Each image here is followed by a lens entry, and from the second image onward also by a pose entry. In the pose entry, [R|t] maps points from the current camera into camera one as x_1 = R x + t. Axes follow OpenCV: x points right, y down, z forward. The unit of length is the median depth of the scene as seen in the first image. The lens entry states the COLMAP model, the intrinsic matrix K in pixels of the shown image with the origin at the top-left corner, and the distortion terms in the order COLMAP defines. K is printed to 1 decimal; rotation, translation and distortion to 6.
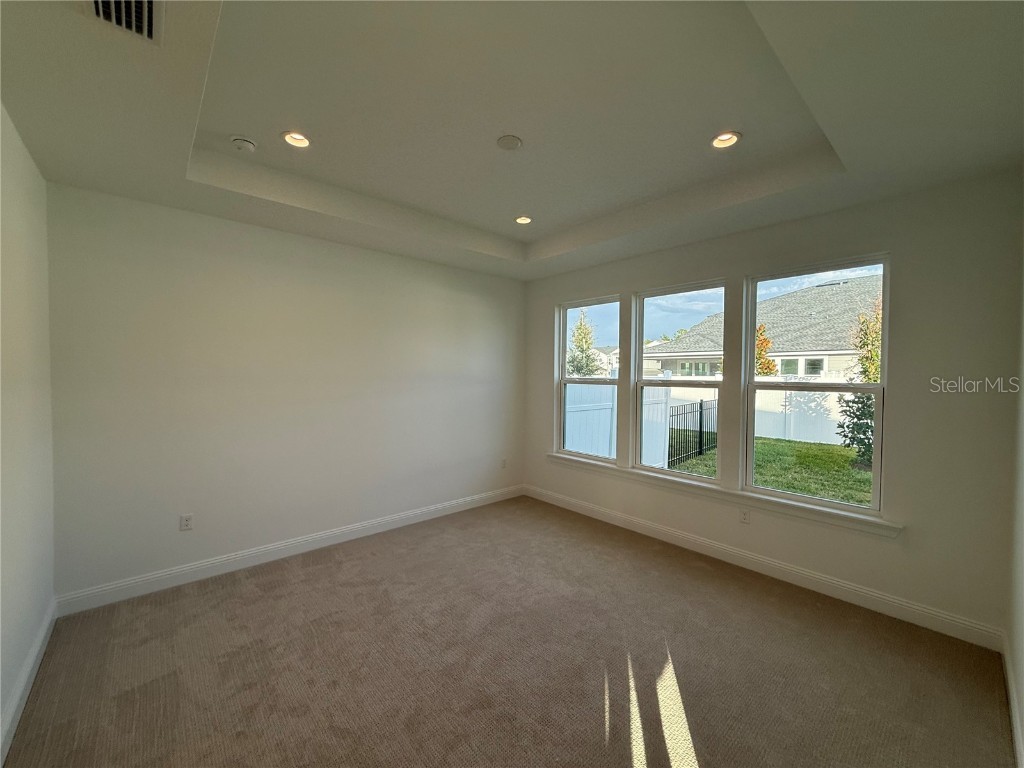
lens RADIAL K [[409.7, 0, 507.1], [0, 409.7, 383.6], [0, 0, 1]] dist [0.001134, 0.000035]
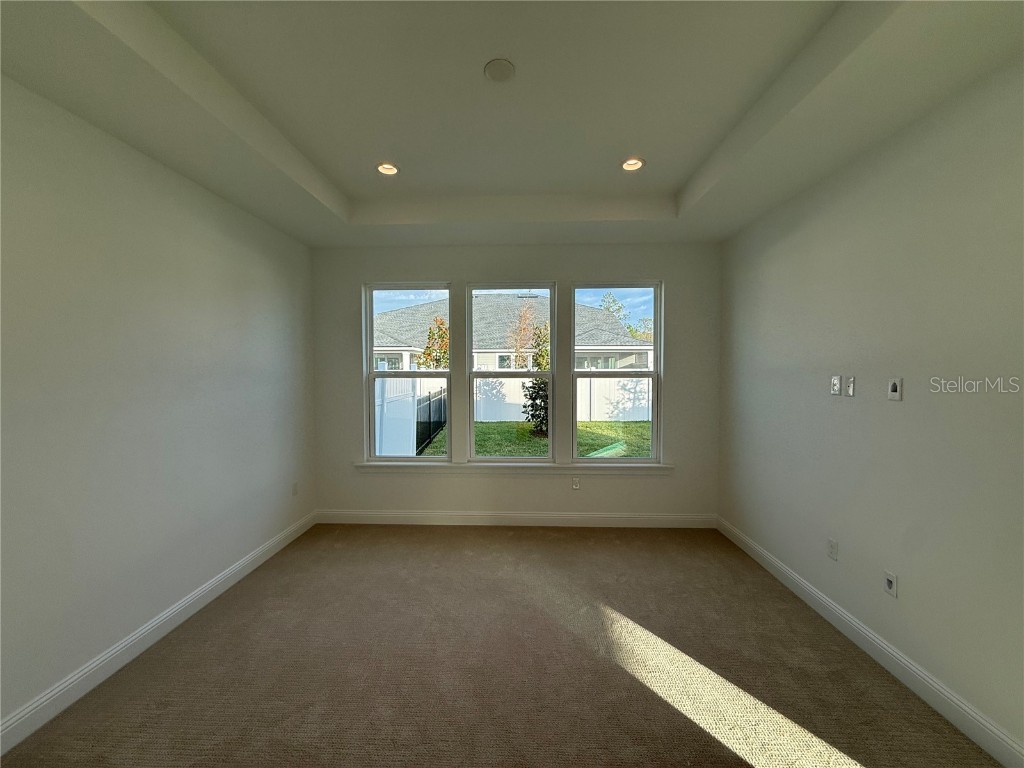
lens RADIAL K [[409.7, 0, 513.8], [0, 409.7, 382.8], [0, 0, 1]] dist [0.001134, 0.000035]
pose [[0.683182, -0.032190, 0.729538, -0.270074], [0.024801, 0.999474, 0.020876, -0.000394], [-0.729827, 0.003831, 0.683621, 0.209079]]
